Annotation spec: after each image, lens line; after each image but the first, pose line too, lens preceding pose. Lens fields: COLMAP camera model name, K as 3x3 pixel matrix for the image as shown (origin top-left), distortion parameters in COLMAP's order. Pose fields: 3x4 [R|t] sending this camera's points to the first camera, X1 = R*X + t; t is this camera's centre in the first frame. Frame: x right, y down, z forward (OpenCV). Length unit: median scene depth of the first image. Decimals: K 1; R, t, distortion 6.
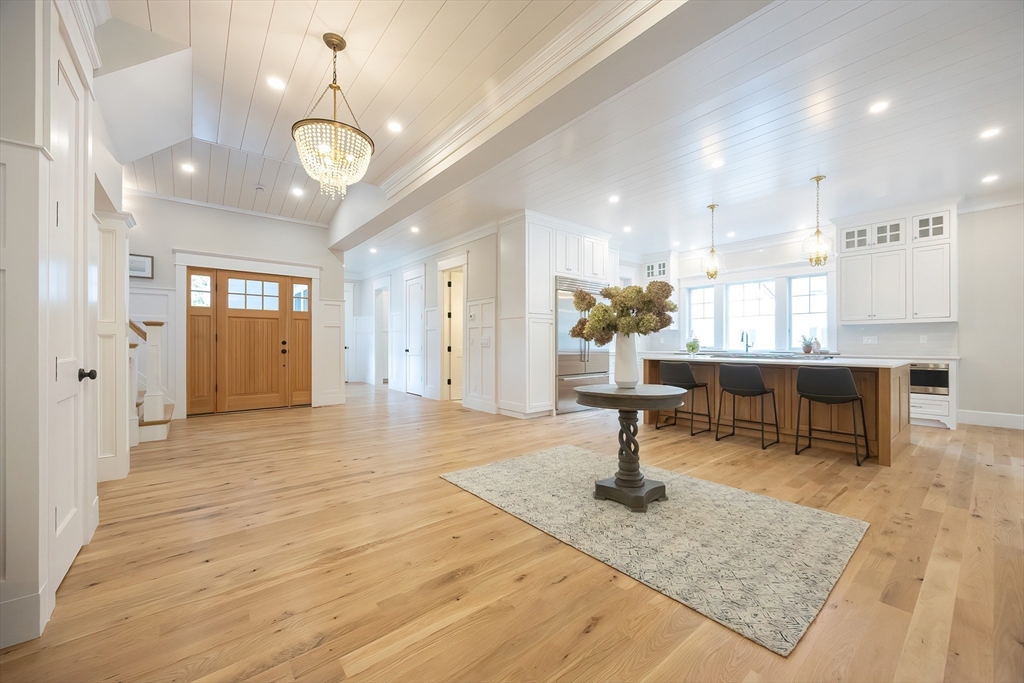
lens RADIAL K [[392.2, 0, 517.3], [0, 392.2, 342.4], [0, 0, 1]] dist [0.000196, 0.000004]
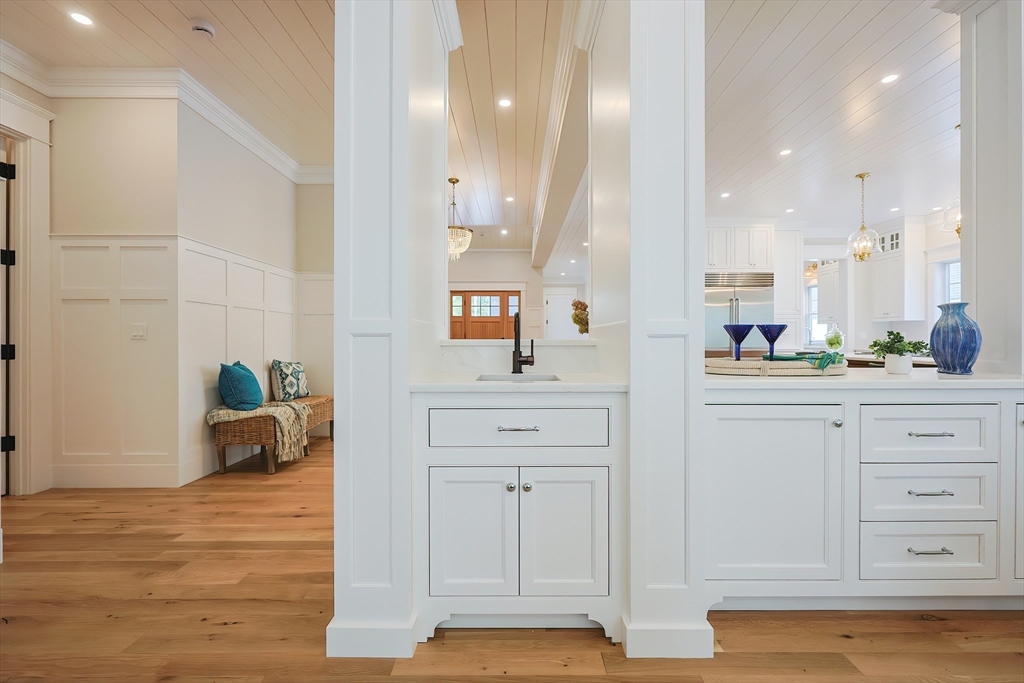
lens RADIAL K [[436.2, 0, 523.1], [0, 436.2, 340.6], [0, 0, 1]] dist [-0.000775, -0.000052]
pose [[0.770785, 0.000063, -0.637095, 0.479679], [0.004476, 0.999975, 0.005514, -0.001586], [0.637079, -0.007102, 0.770766, -0.163795]]
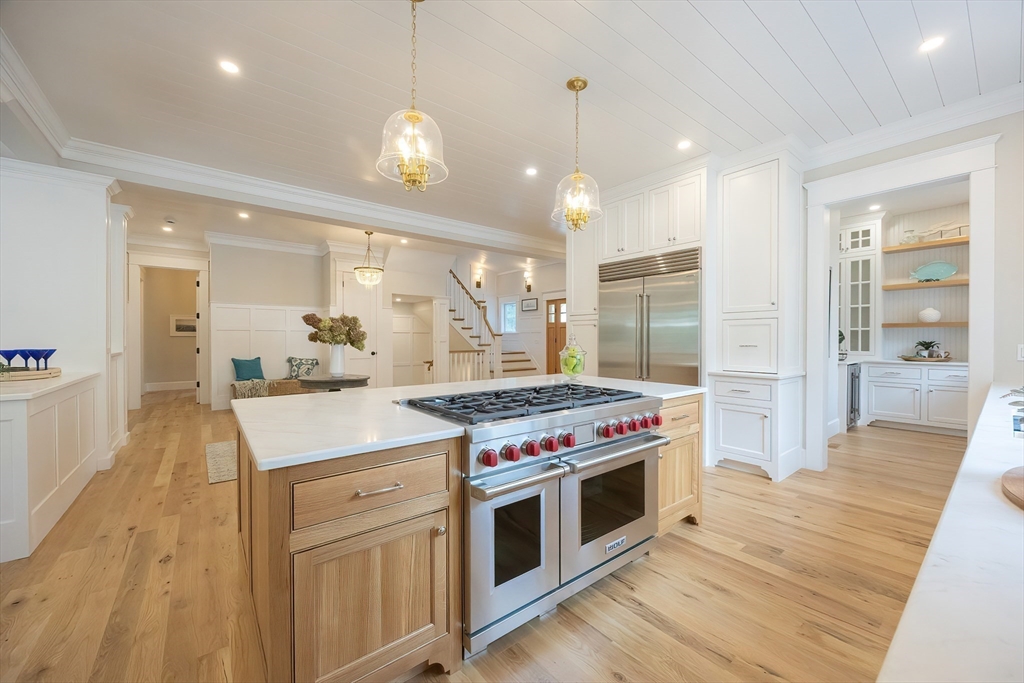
lens RADIAL K [[392.2, 0, 515.9], [0, 392.2, 339.4], [0, 0, 1]] dist [0.000196, 0.000004]
pose [[-0.018300, 0.004004, -0.999825, 0.898735], [0.005706, 0.999976, 0.003900, -0.022569], [0.999816, -0.005634, -0.018322, 0.837113]]
